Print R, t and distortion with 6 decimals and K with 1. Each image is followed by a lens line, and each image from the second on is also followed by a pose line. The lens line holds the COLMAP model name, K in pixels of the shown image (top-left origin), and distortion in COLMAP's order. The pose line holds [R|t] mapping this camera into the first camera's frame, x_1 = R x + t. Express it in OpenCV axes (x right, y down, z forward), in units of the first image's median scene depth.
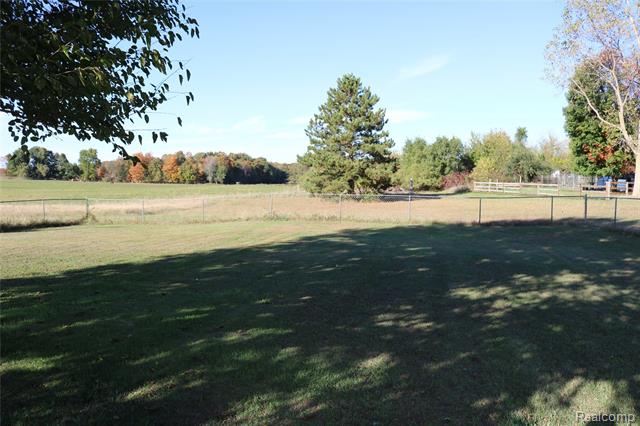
lens RADIAL K [[529.9, 0, 318.2], [0, 529.9, 223.5], [0, 0, 1]] dist [-0.079328, 0.017337]
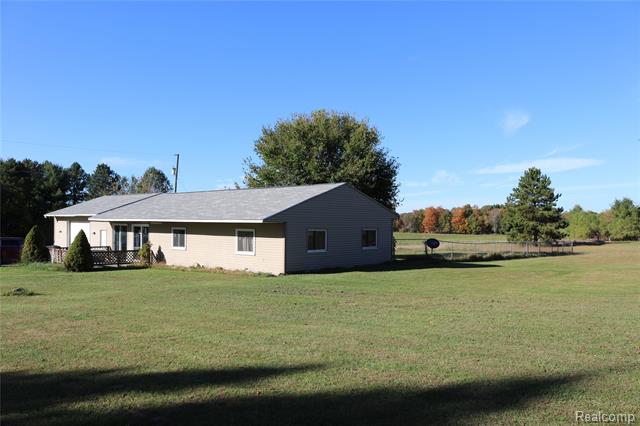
lens RADIAL K [[529.9, 0, 318.2], [0, 529.9, 223.5], [0, 0, 1]] dist [-0.079328, 0.017337]
pose [[0.853603, -0.010102, -0.520825, 0.044724], [-0.039541, 0.995671, -0.084117, 0.006528], [0.519421, 0.092397, 0.849509, -0.092867]]
